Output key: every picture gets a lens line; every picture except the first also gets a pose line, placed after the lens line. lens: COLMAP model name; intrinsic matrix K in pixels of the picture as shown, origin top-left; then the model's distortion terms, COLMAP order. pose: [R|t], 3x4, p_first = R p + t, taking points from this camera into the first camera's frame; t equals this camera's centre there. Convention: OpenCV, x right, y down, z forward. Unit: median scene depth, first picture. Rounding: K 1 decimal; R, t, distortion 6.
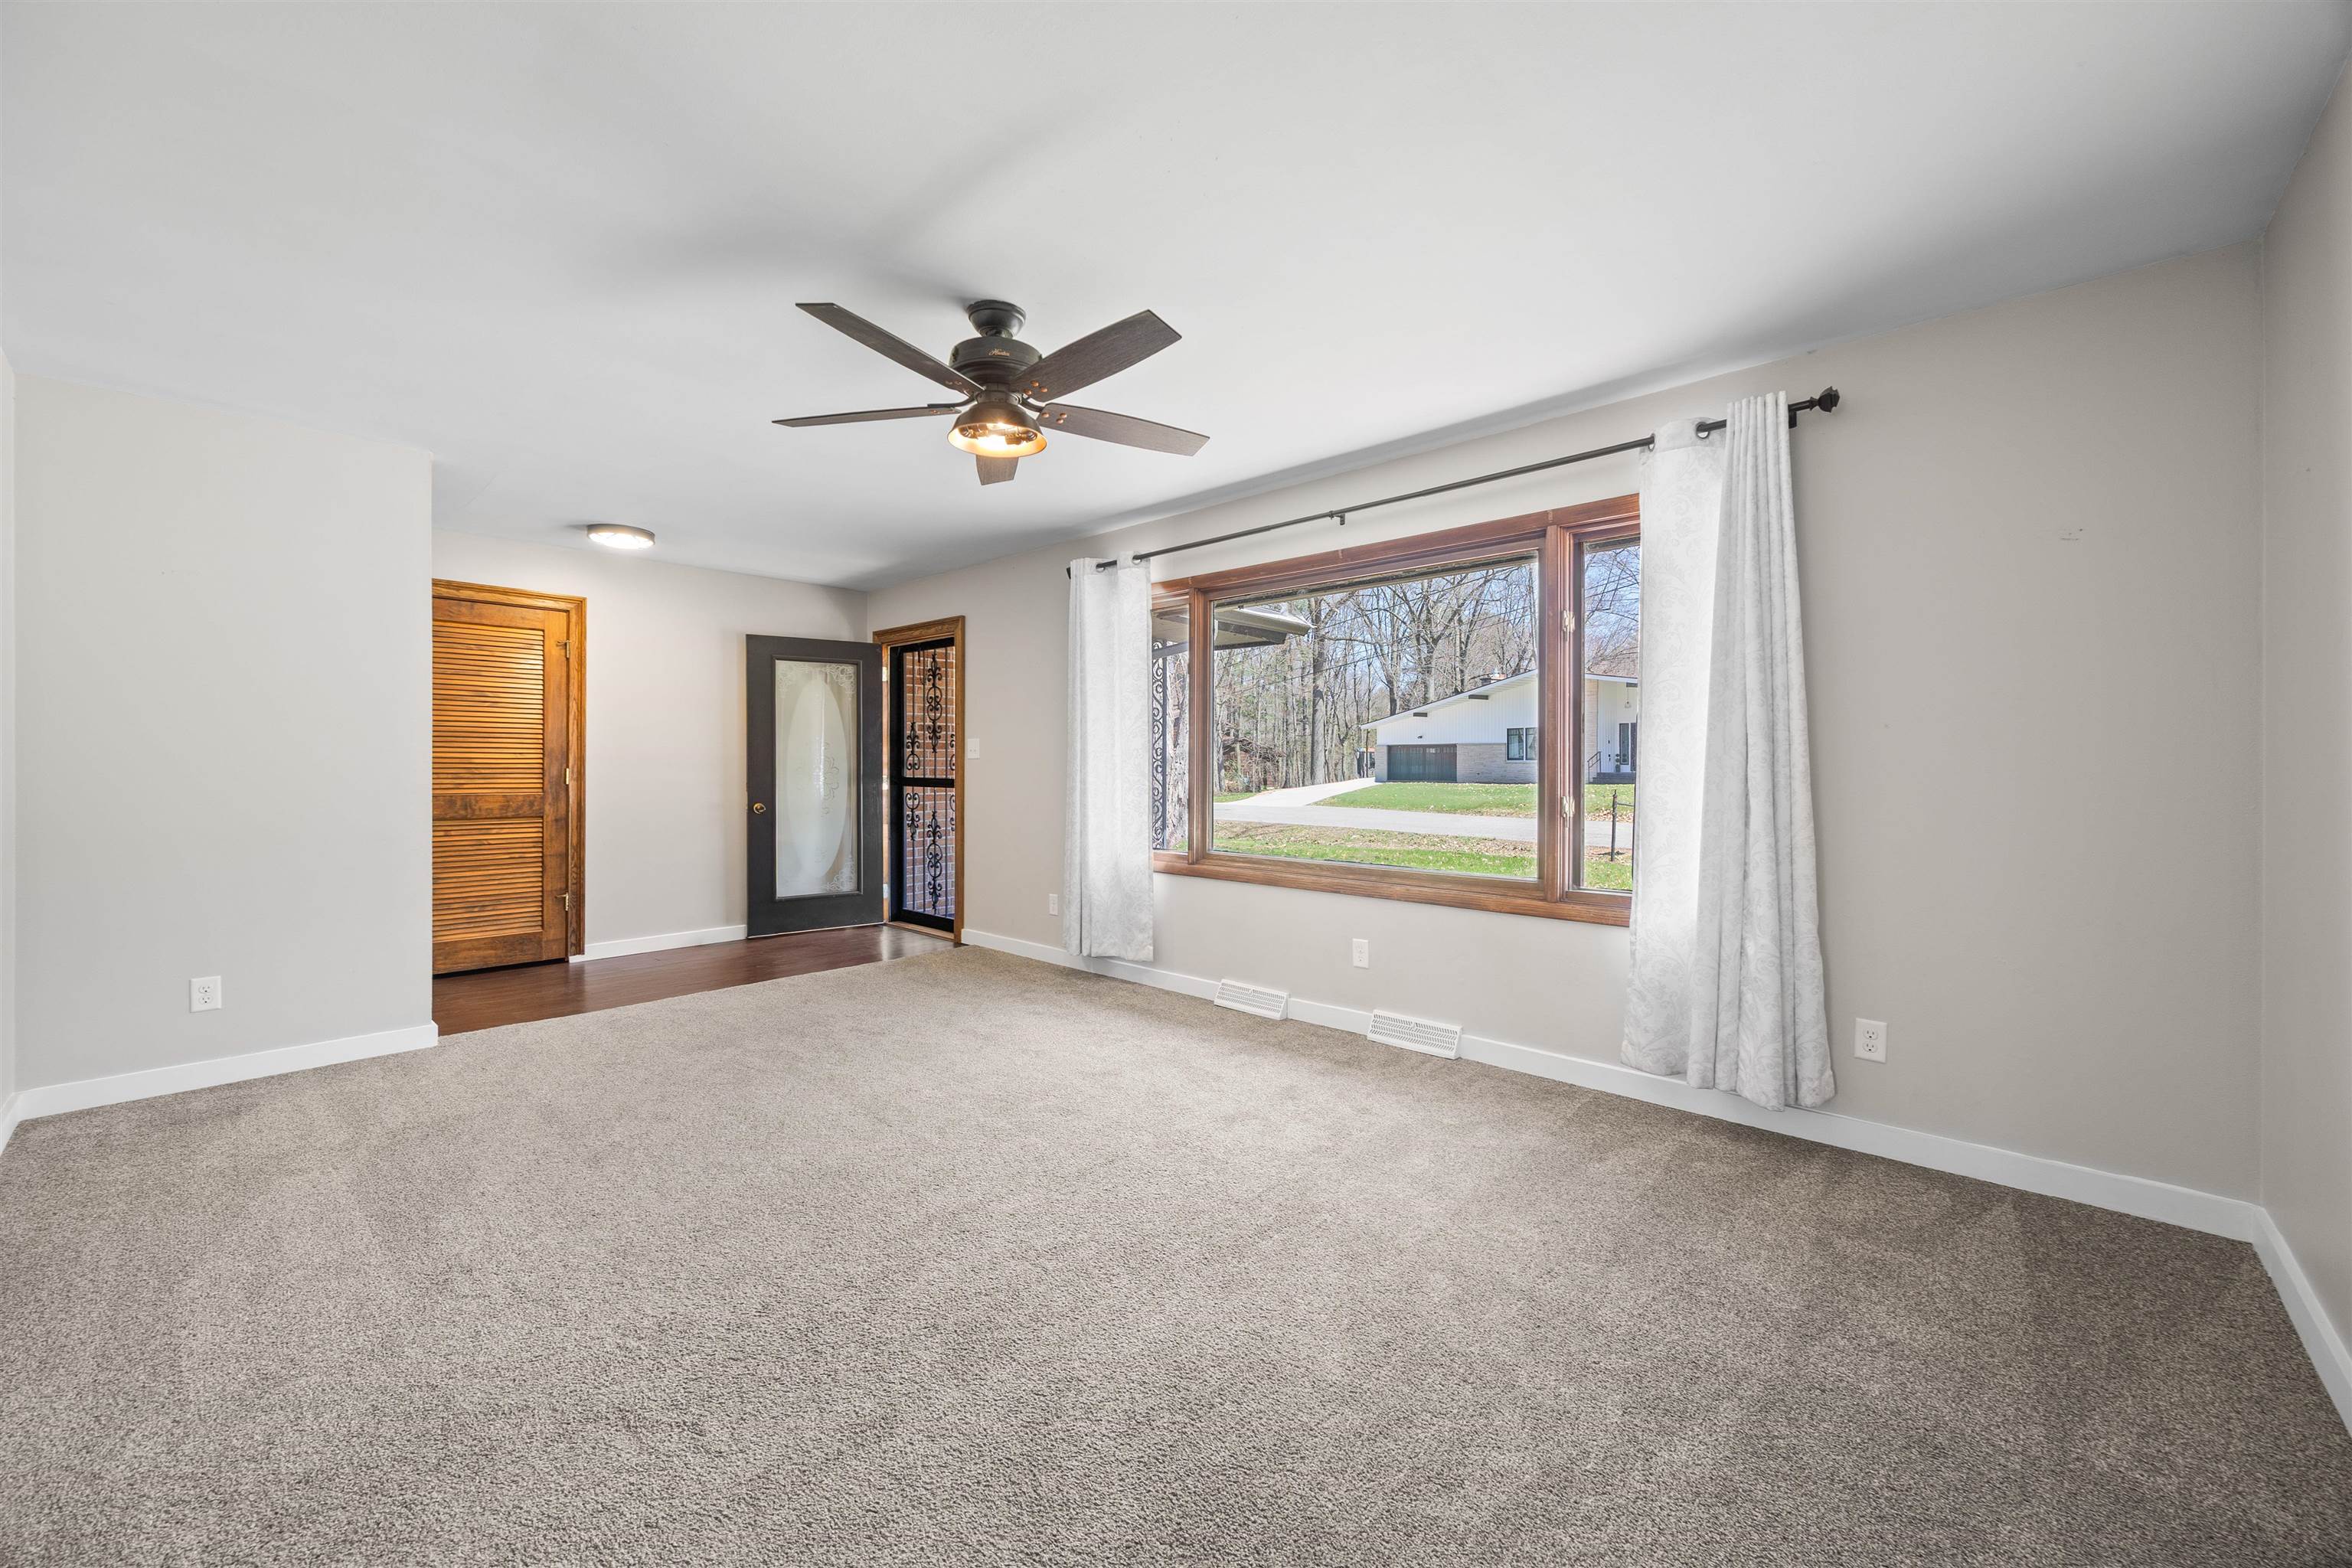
lens RADIAL K [[916.1, 0, 1159.4], [0, 916.1, 789.3], [0, 0, 1]] dist [-0.002682, 0.000149]
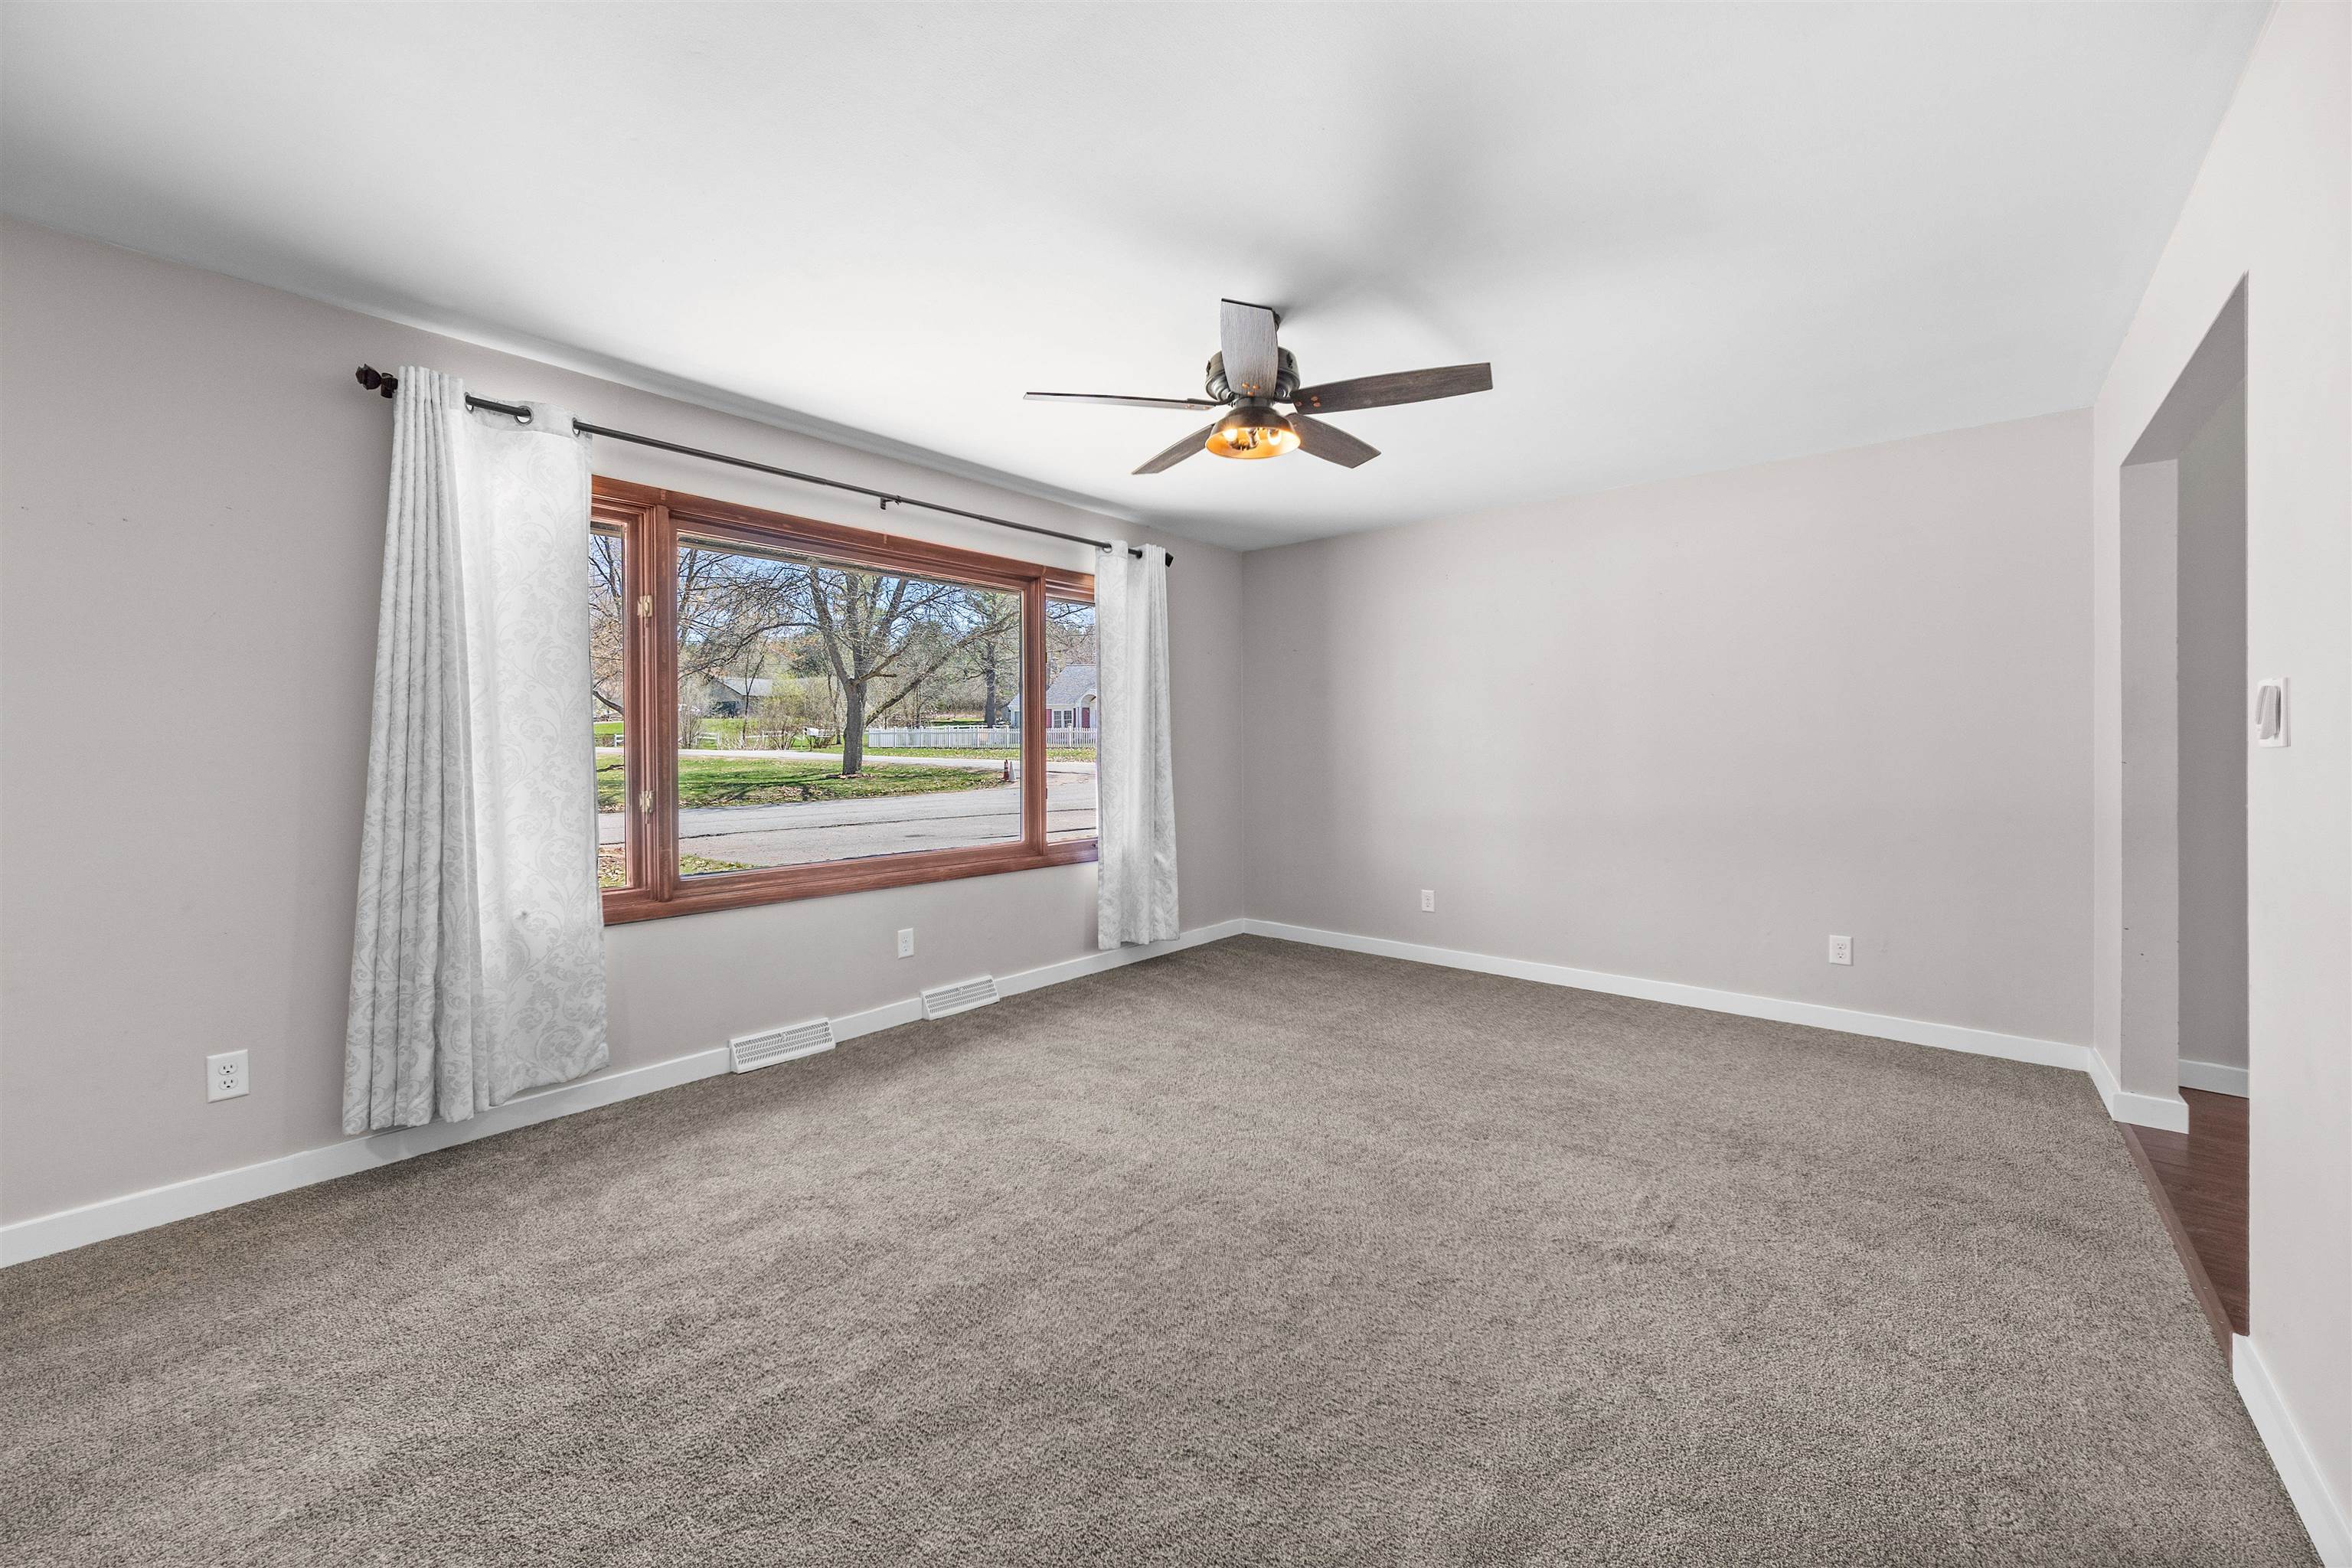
lens RADIAL K [[916.1, 0, 1174.7], [0, 916.1, 763.5], [0, 0, 1]] dist [-0.002682, 0.000149]
pose [[-0.061156, -0.009296, 0.998085, -0.634982], [0.040461, 0.999112, 0.011785, -0.013100], [-0.997308, 0.041104, -0.060725, 0.606980]]
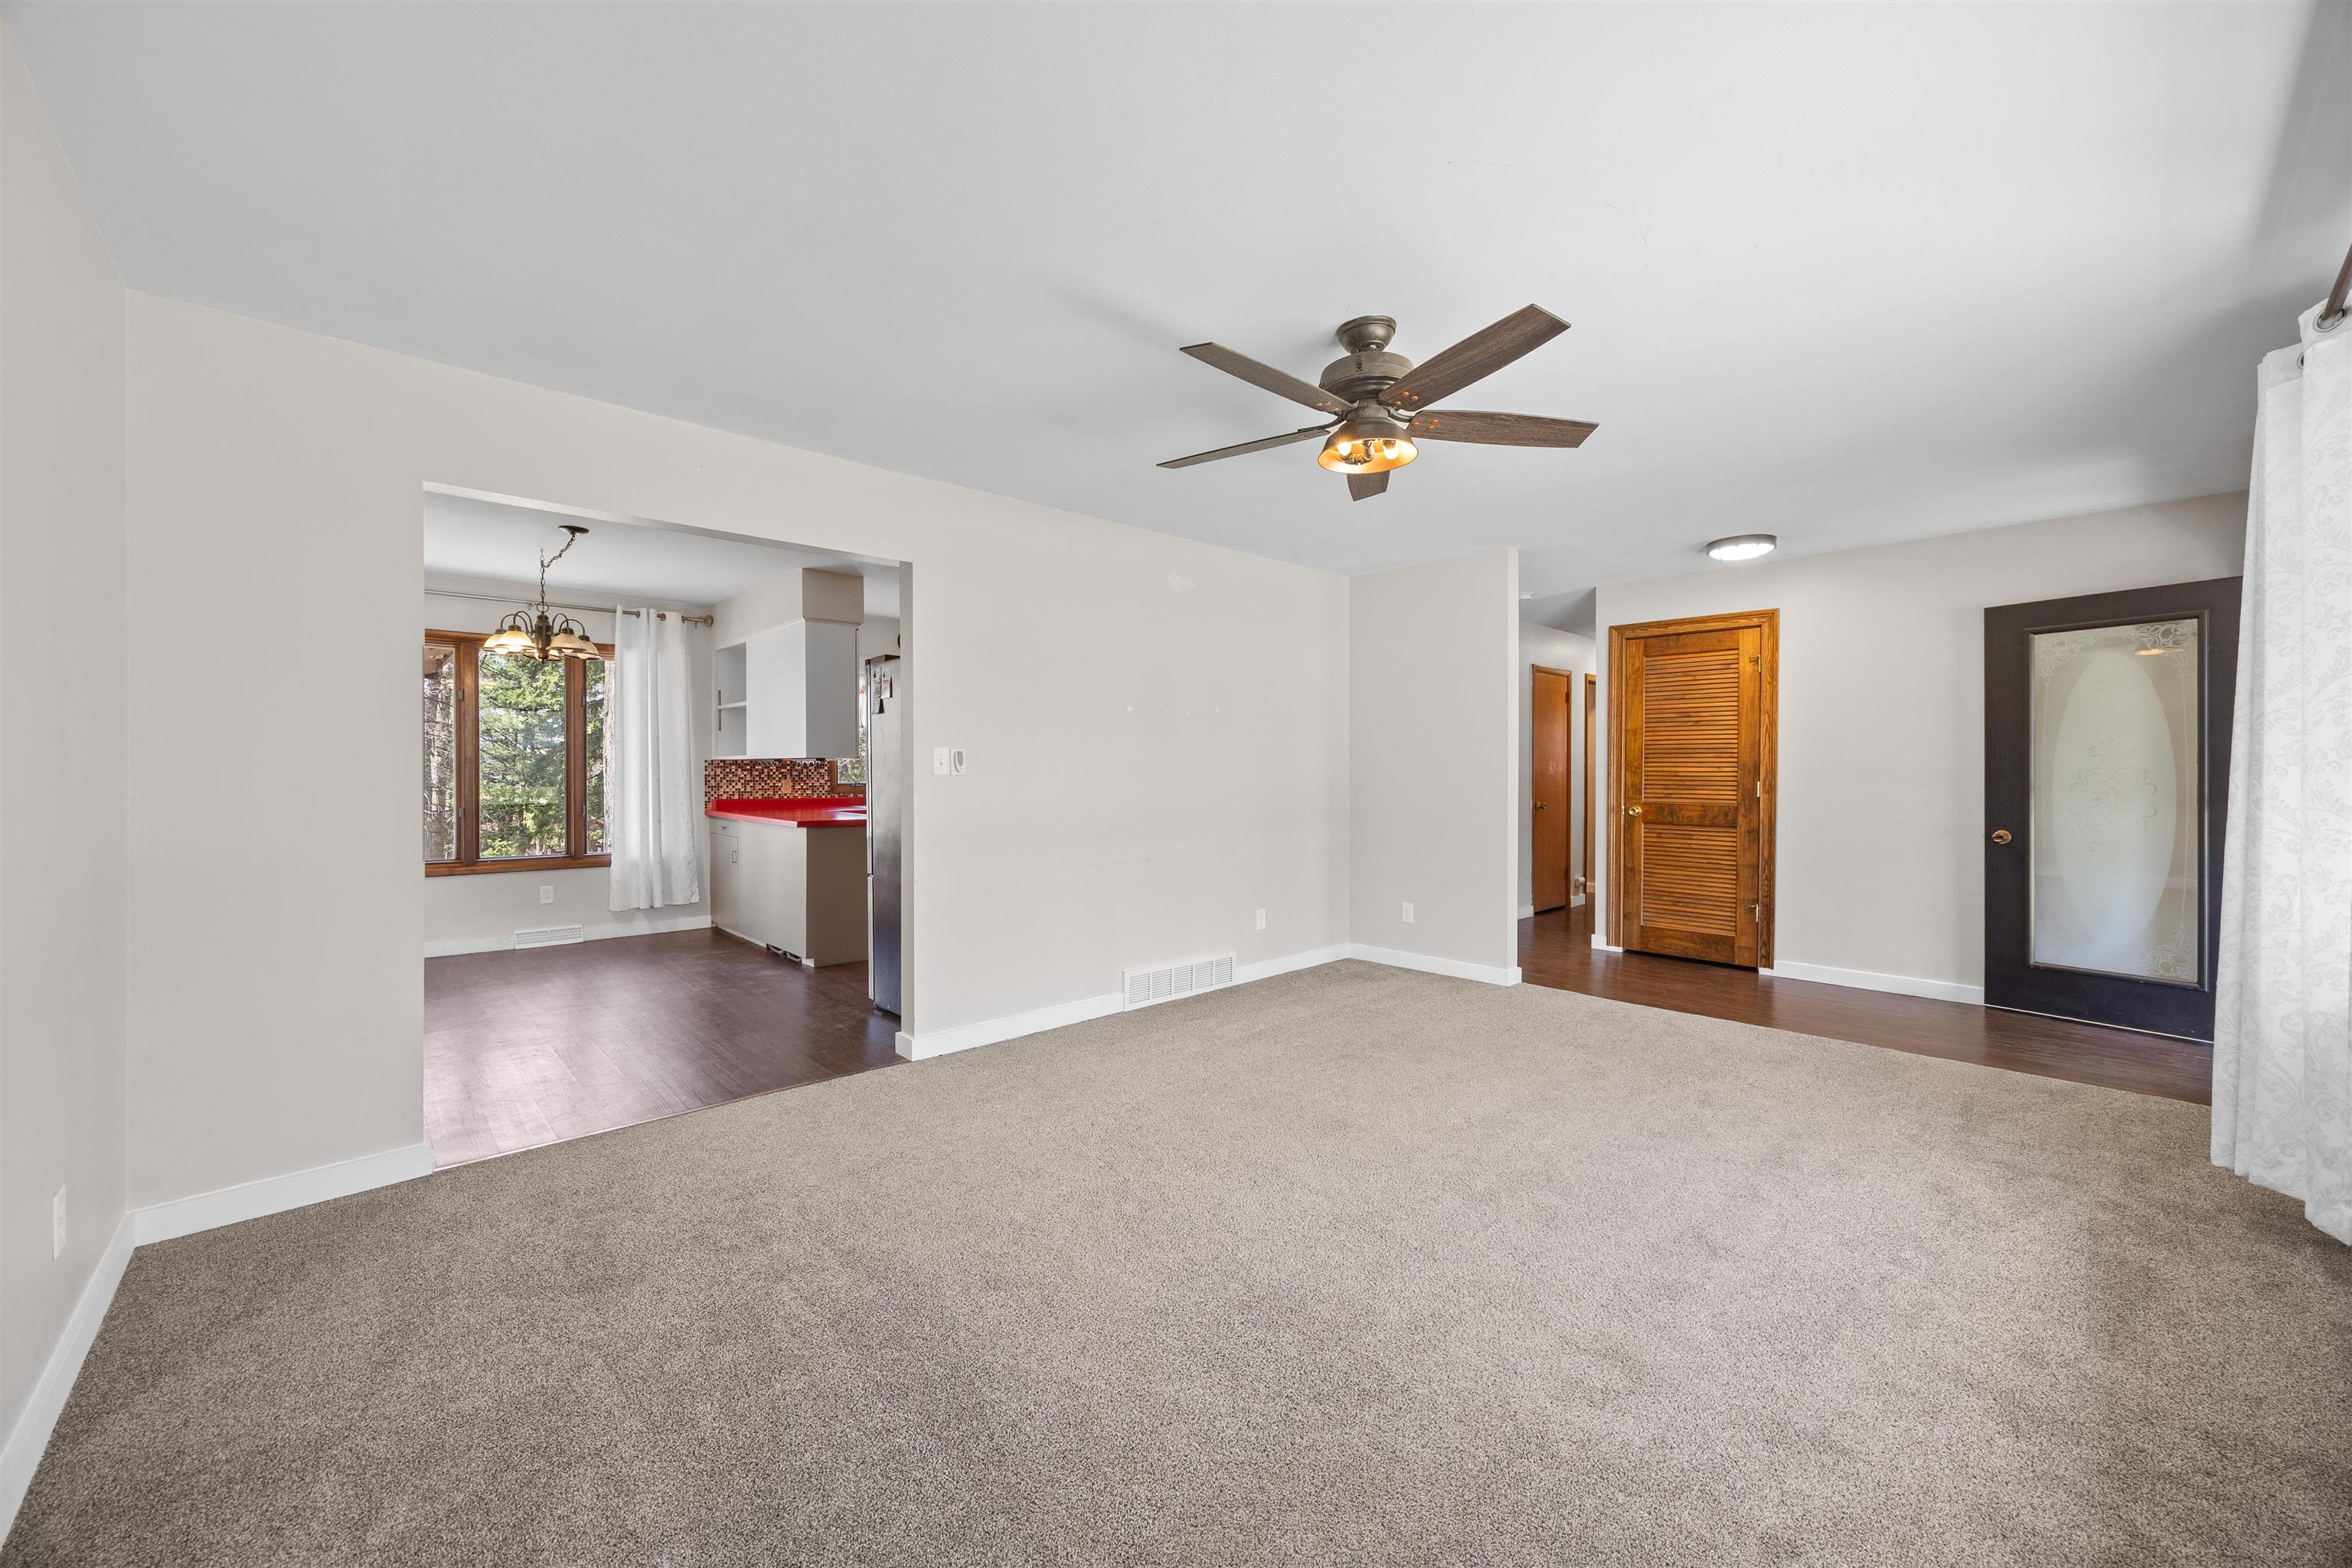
lens RADIAL K [[916.1, 0, 1162.6], [0, 916.1, 772.3], [0, 0, 1]] dist [-0.002682, 0.000149]
pose [[-0.098201, -0.002004, -0.995165, 0.446021], [-0.026666, 0.999644, 0.000619, -0.016338], [0.994809, 0.026598, -0.098219, 0.458866]]
